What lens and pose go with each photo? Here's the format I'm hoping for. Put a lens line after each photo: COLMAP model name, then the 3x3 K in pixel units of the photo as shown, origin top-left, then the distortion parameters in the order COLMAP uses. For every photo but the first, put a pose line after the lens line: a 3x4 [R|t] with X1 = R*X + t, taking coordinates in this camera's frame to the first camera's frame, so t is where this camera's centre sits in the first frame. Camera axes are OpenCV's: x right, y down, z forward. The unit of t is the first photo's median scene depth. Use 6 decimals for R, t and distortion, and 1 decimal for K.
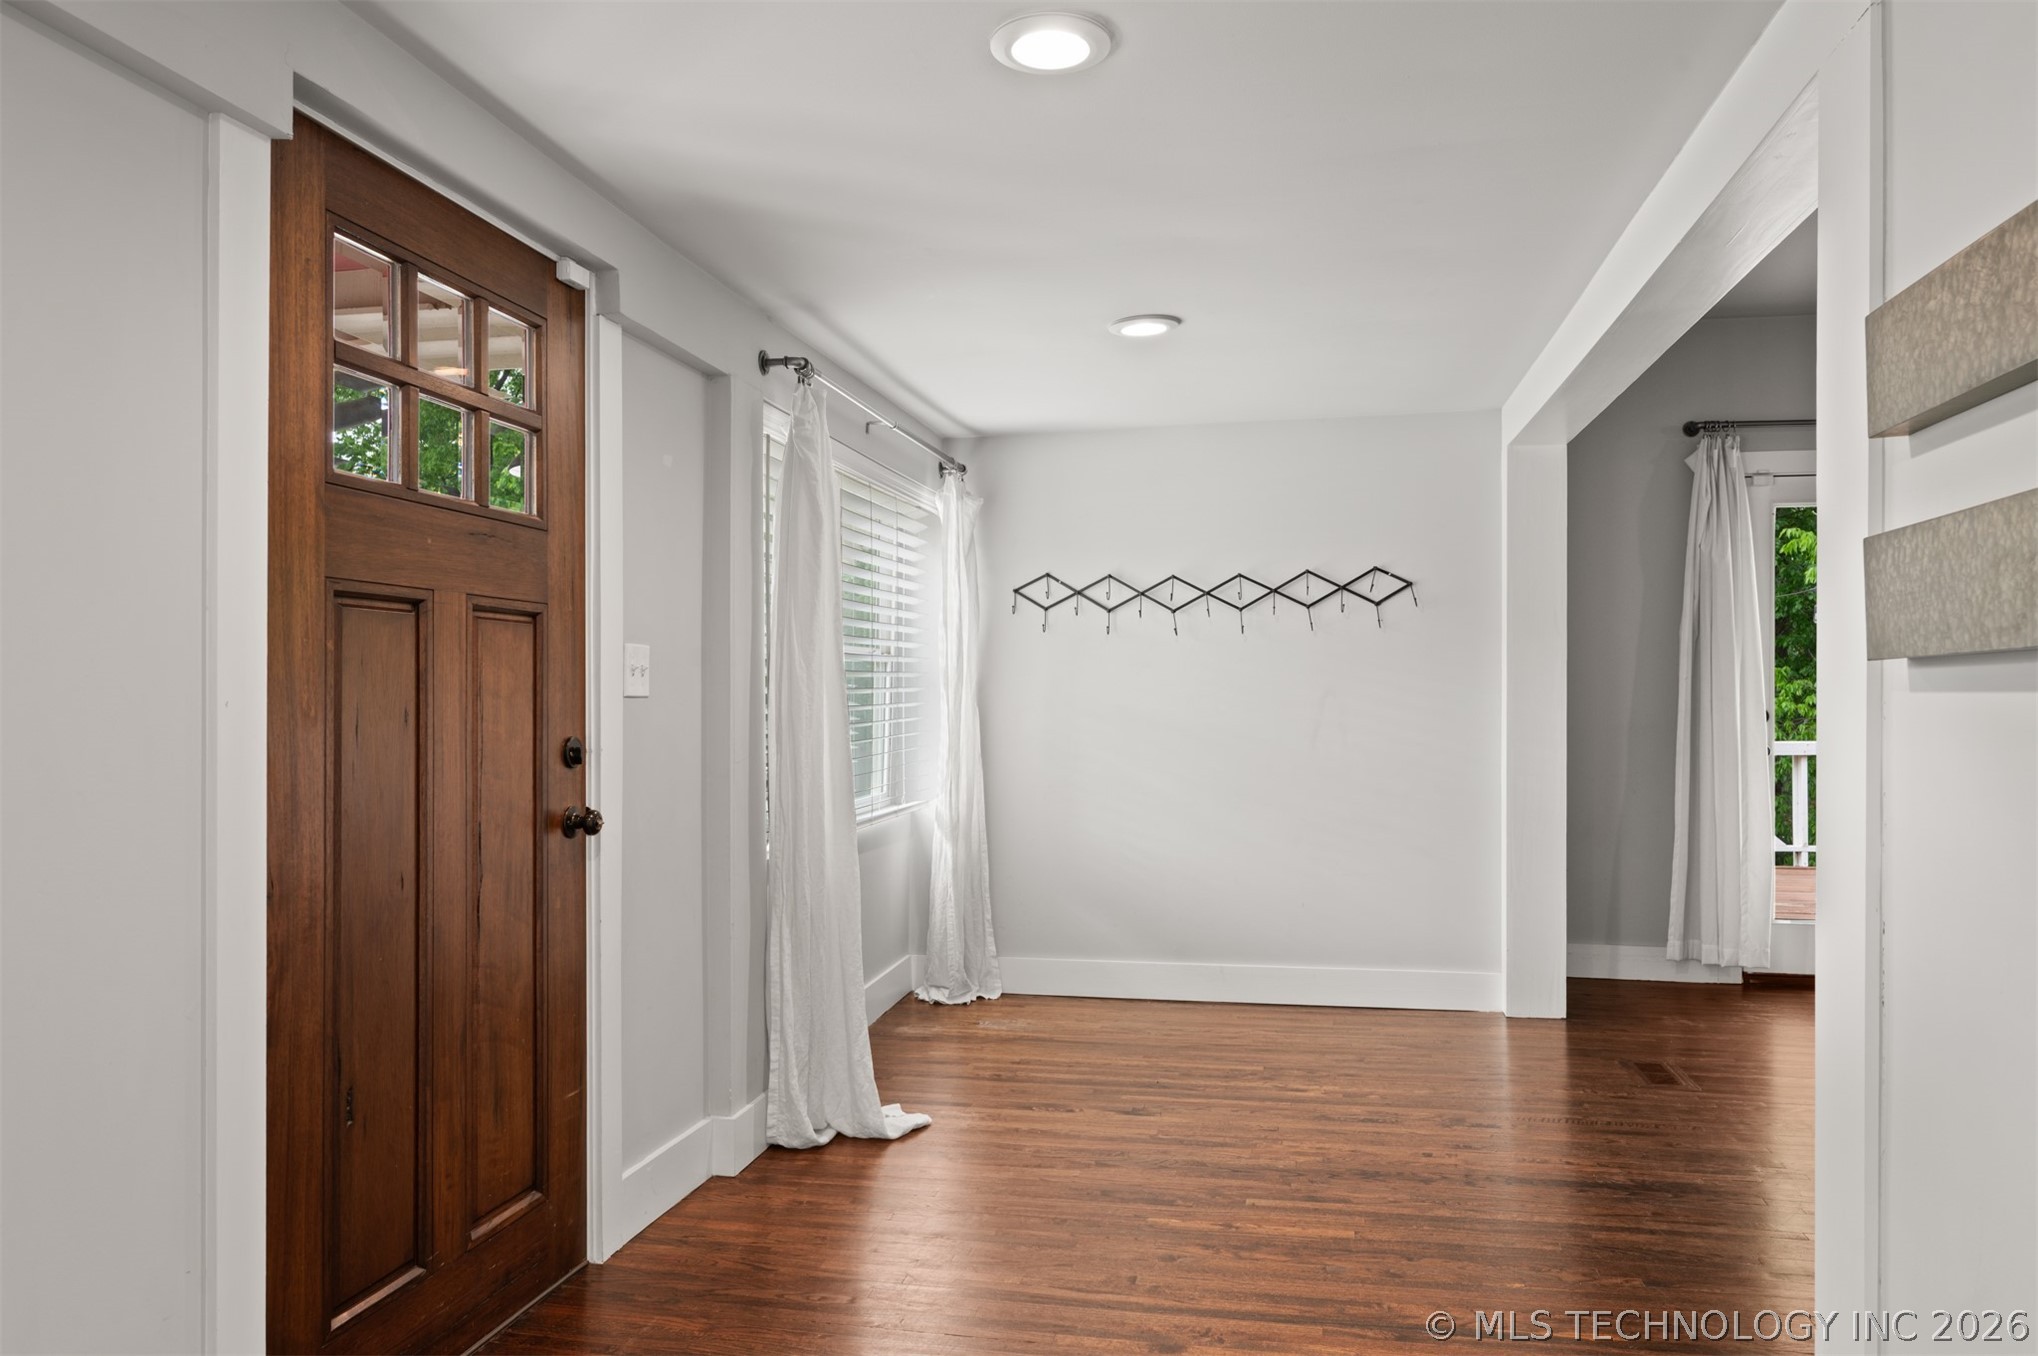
lens RADIAL K [[1336.3, 0, 1024.4], [0, 1336.3, 690.1], [0, 0, 1]] dist [-0.000039, -0.000209]
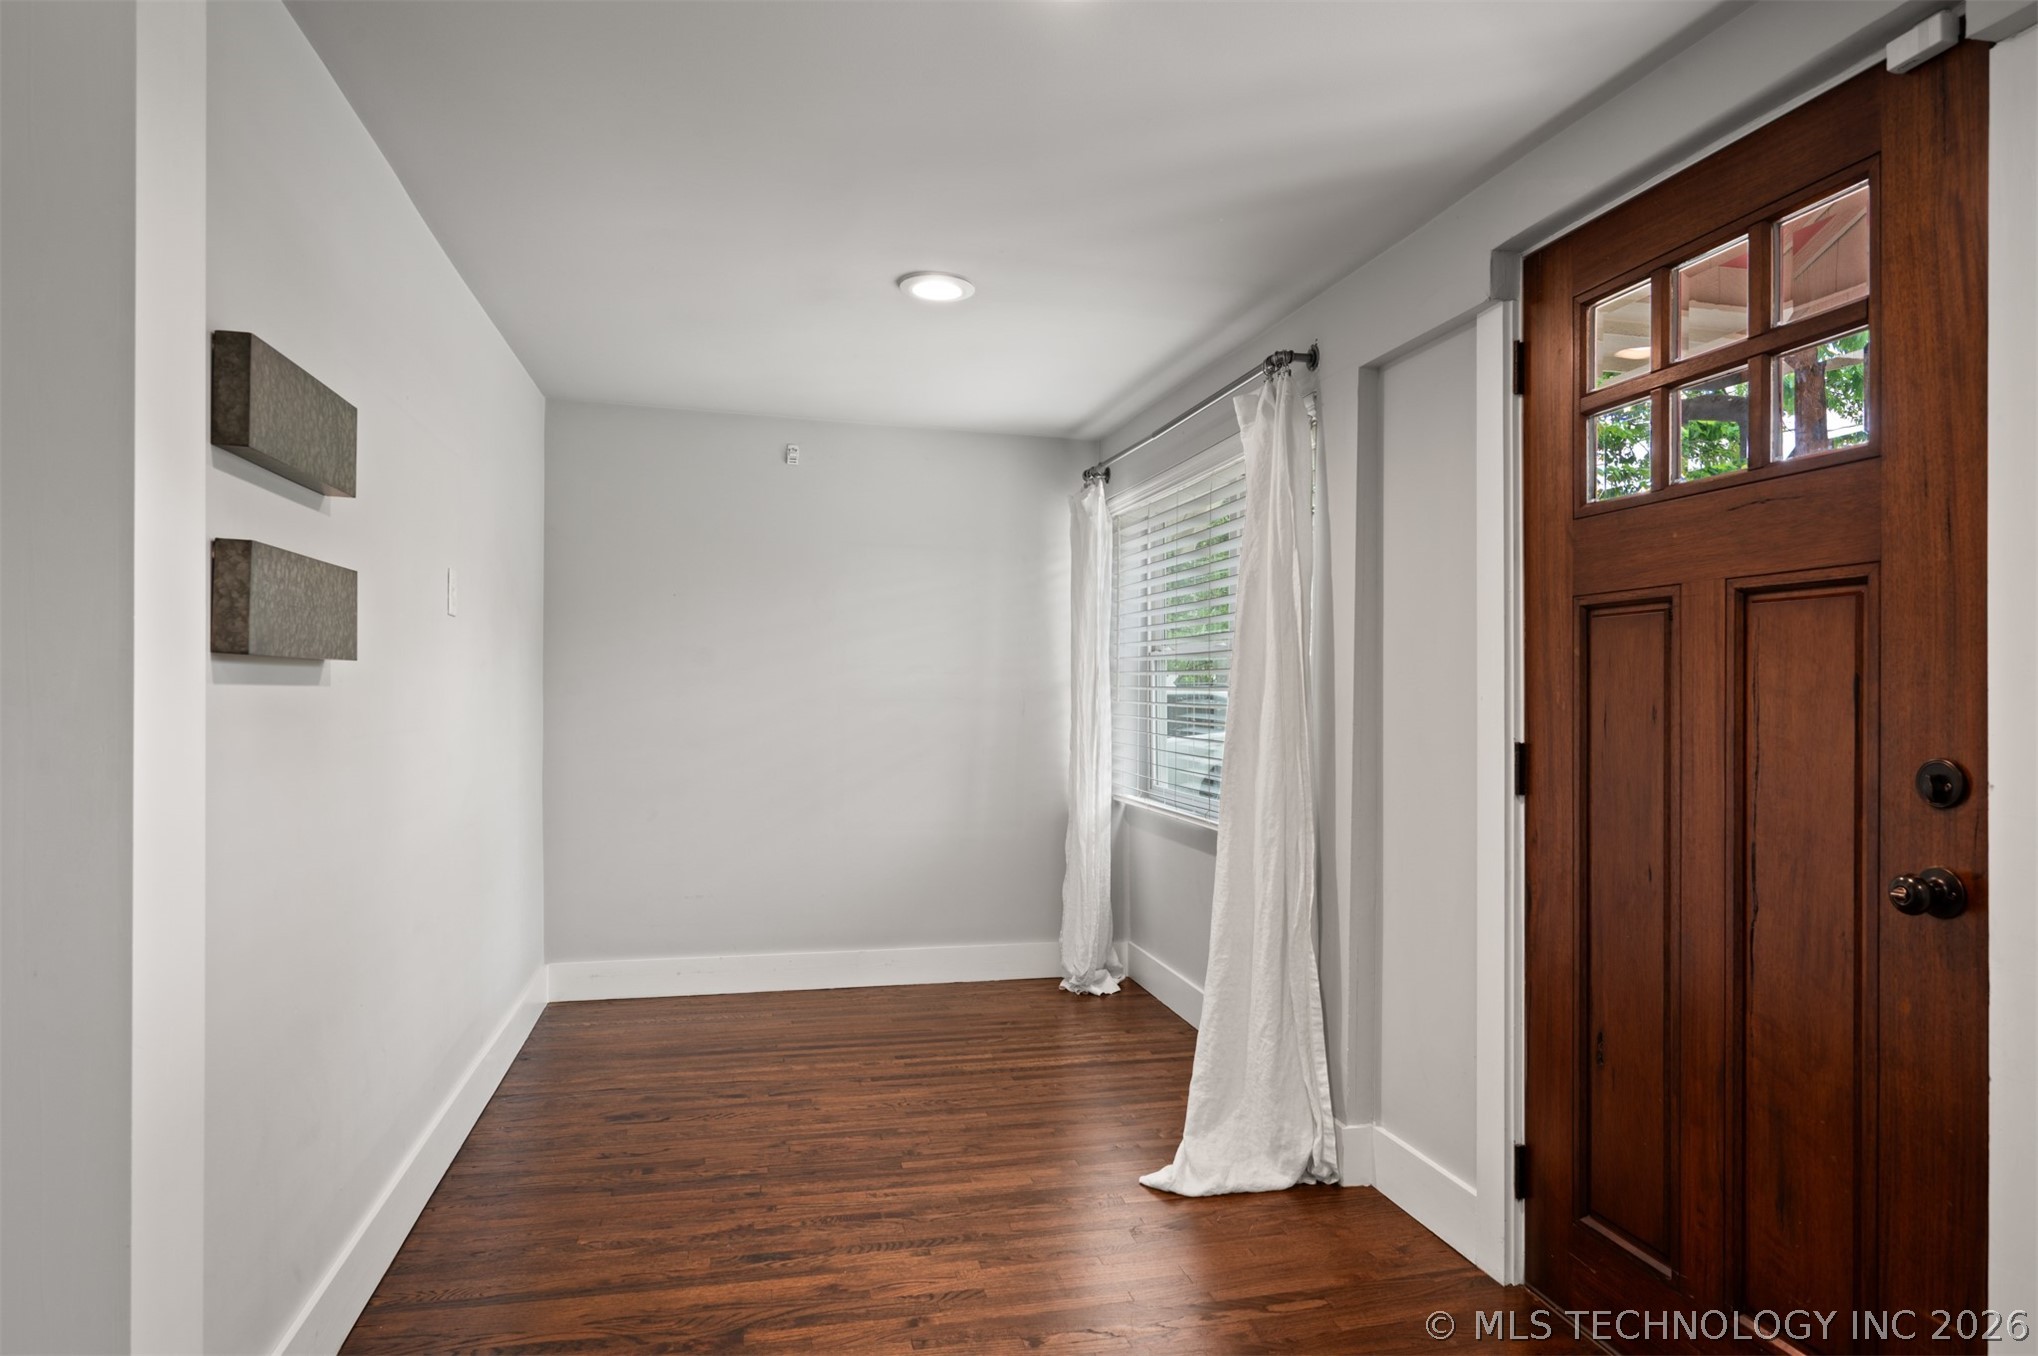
lens RADIAL K [[1139.5, 0, 1024.9], [0, 1139.5, 688.5], [0, 0, 1]] dist [-0.003977, -0.000622]
pose [[-0.904797, -0.004689, -0.425818, 0.334823], [-0.002674, 0.999982, -0.005328, 0.006099], [0.425835, -0.003683, -0.904793, 1.535731]]
